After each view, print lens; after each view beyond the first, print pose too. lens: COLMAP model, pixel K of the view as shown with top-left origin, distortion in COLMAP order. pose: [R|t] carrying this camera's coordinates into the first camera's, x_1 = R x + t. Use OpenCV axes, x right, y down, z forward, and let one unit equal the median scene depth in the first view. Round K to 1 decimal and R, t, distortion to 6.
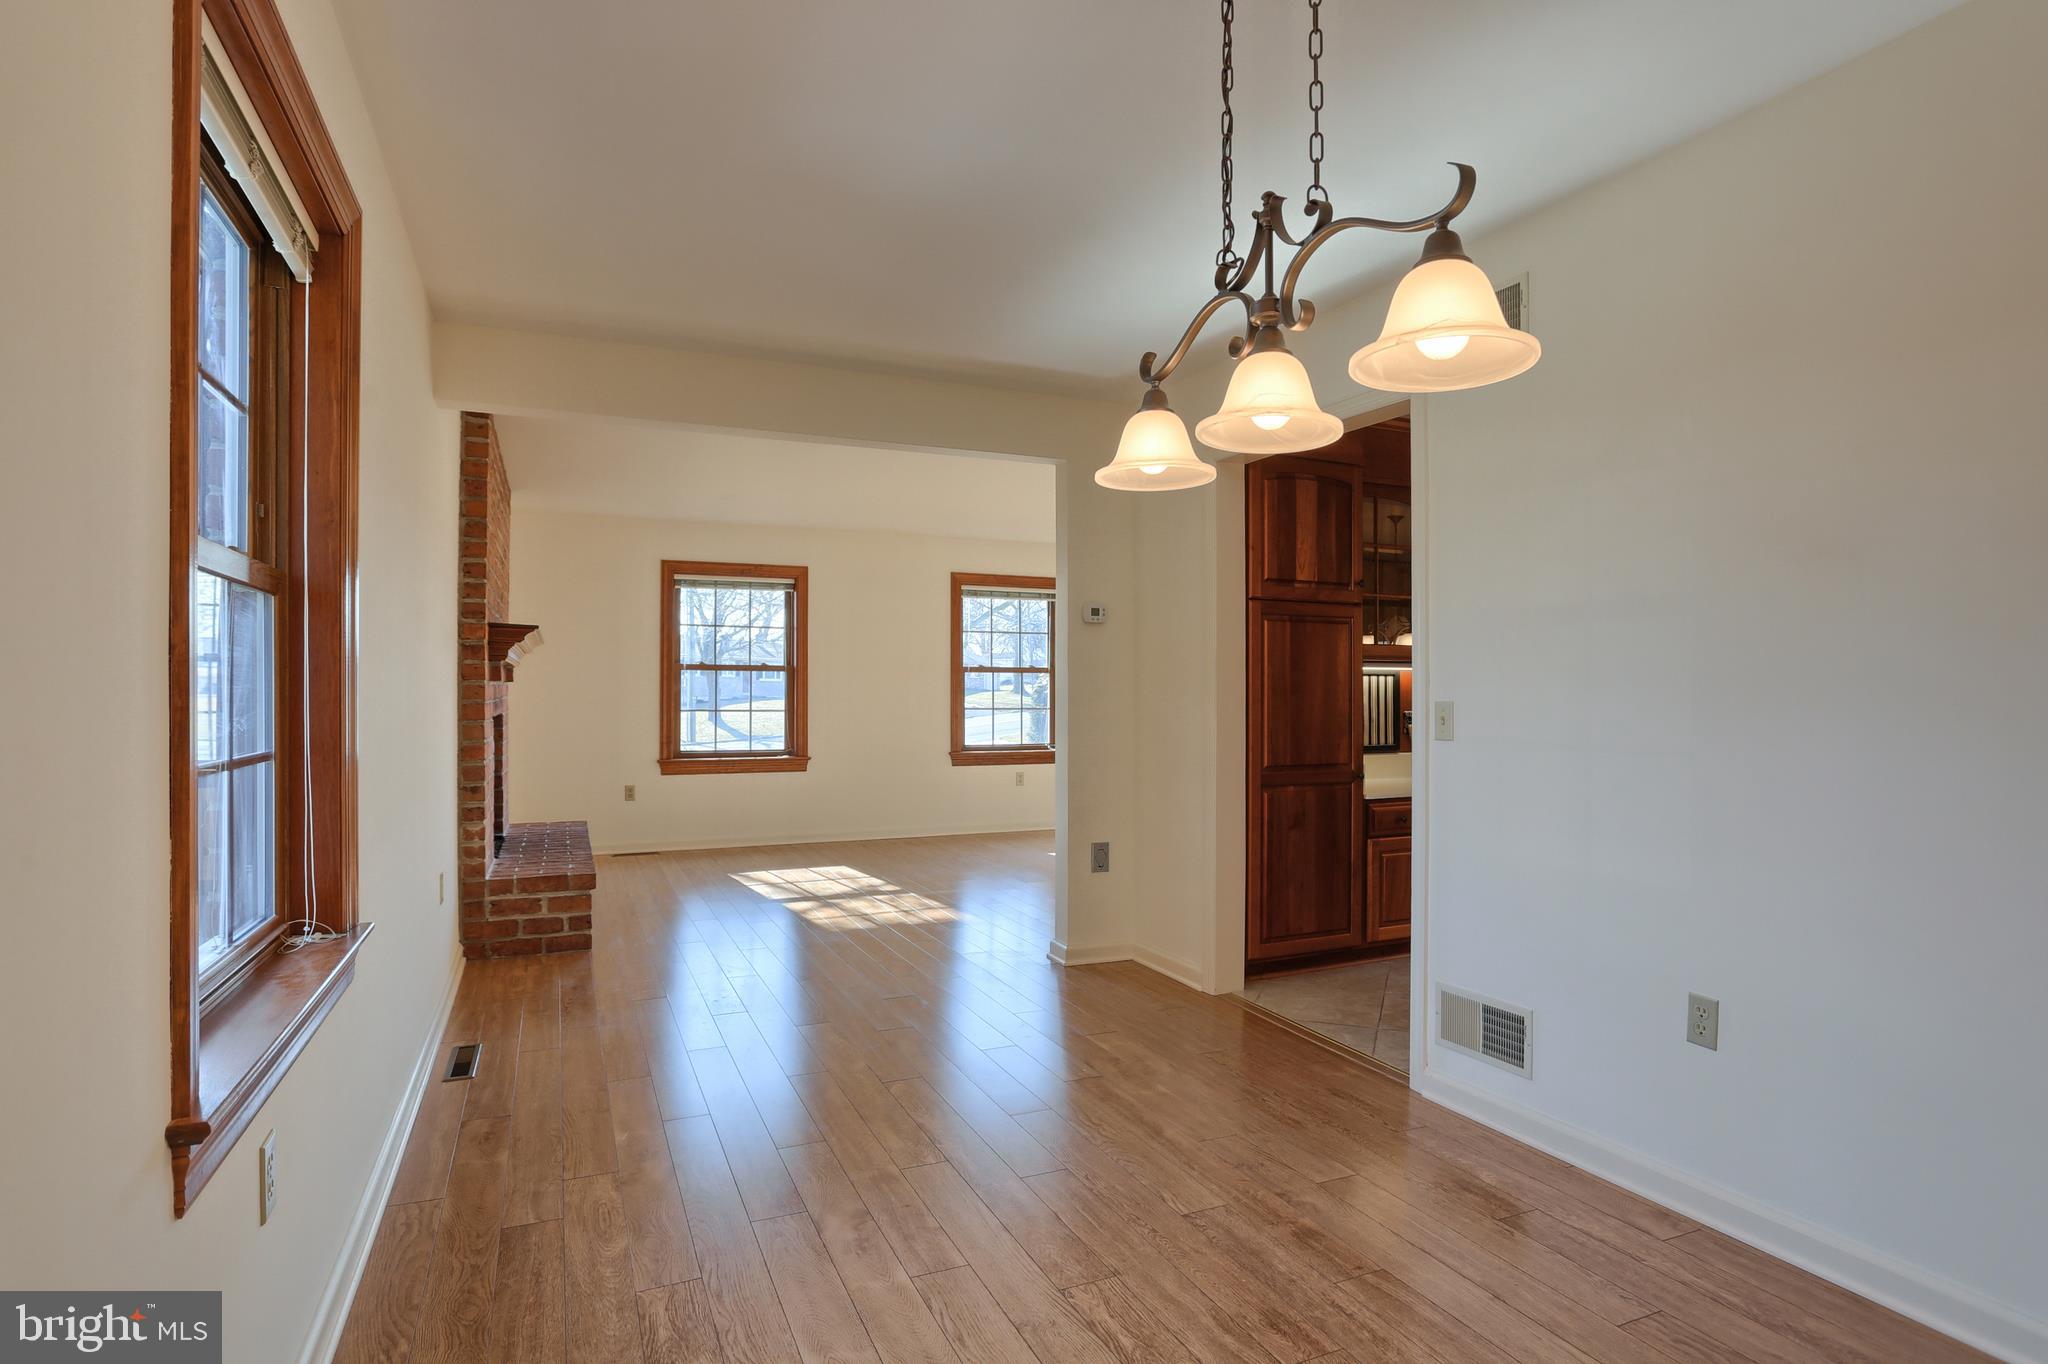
lens RADIAL K [[1057.5, 0, 1032.3], [0, 1057.5, 687.4], [0, 0, 1]] dist [-0.054613, 0.032011]
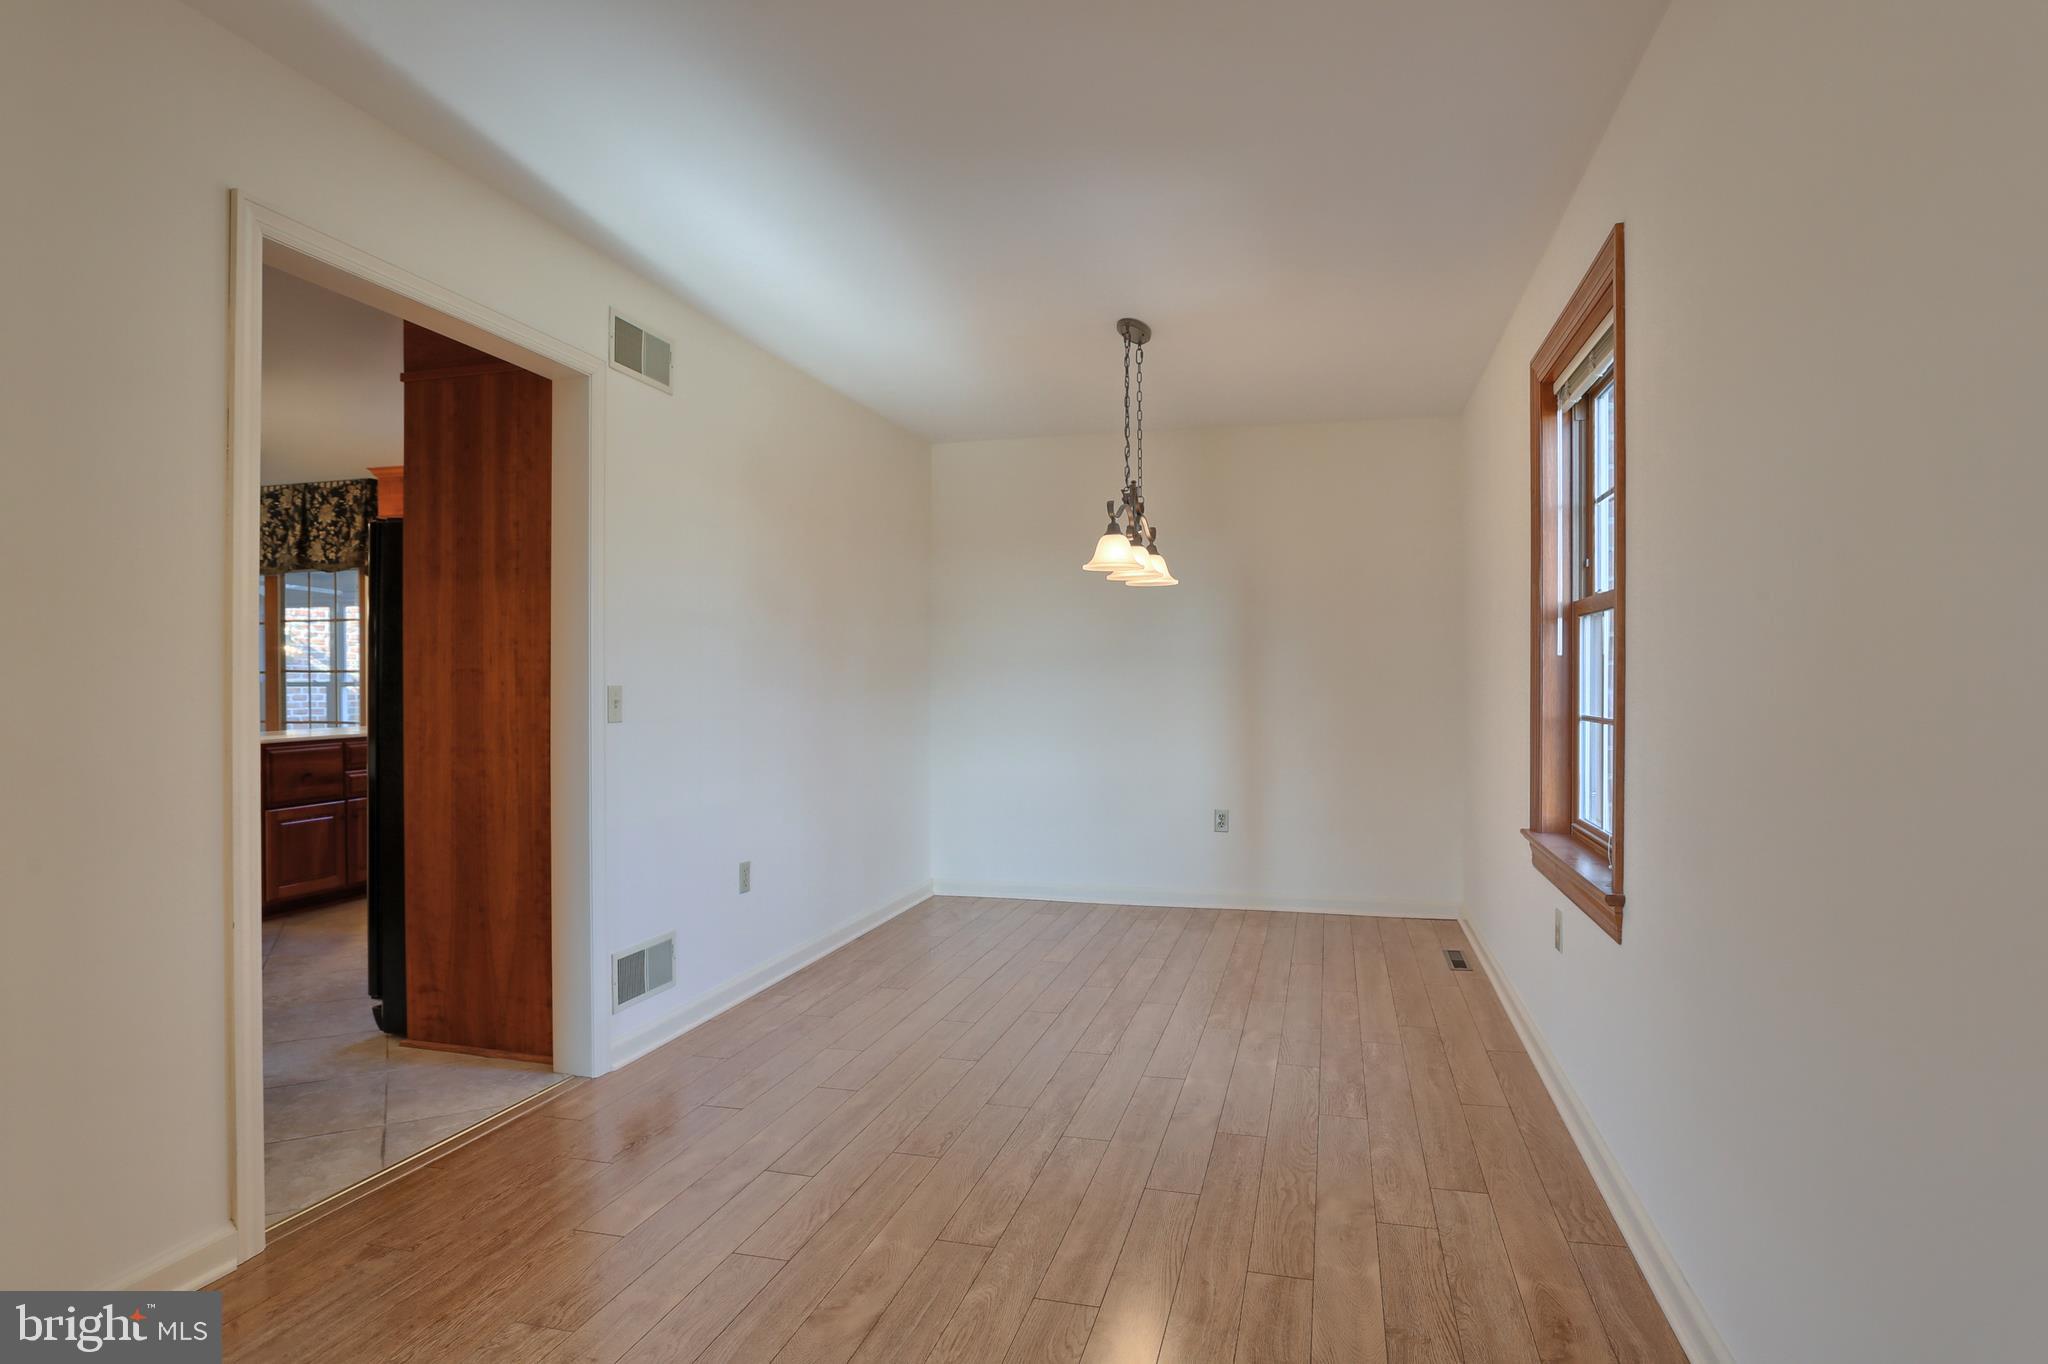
lens RADIAL K [[1123.1, 0, 1029.7], [0, 1123.1, 689.9], [0, 0, 1]] dist [-0.048517, 0.035532]
pose [[-0.772967, -0.004546, 0.634430, -0.786133], [-0.004490, 0.999988, 0.001696, 0.016629], [-0.634430, -0.001538, -0.772979, 1.966304]]
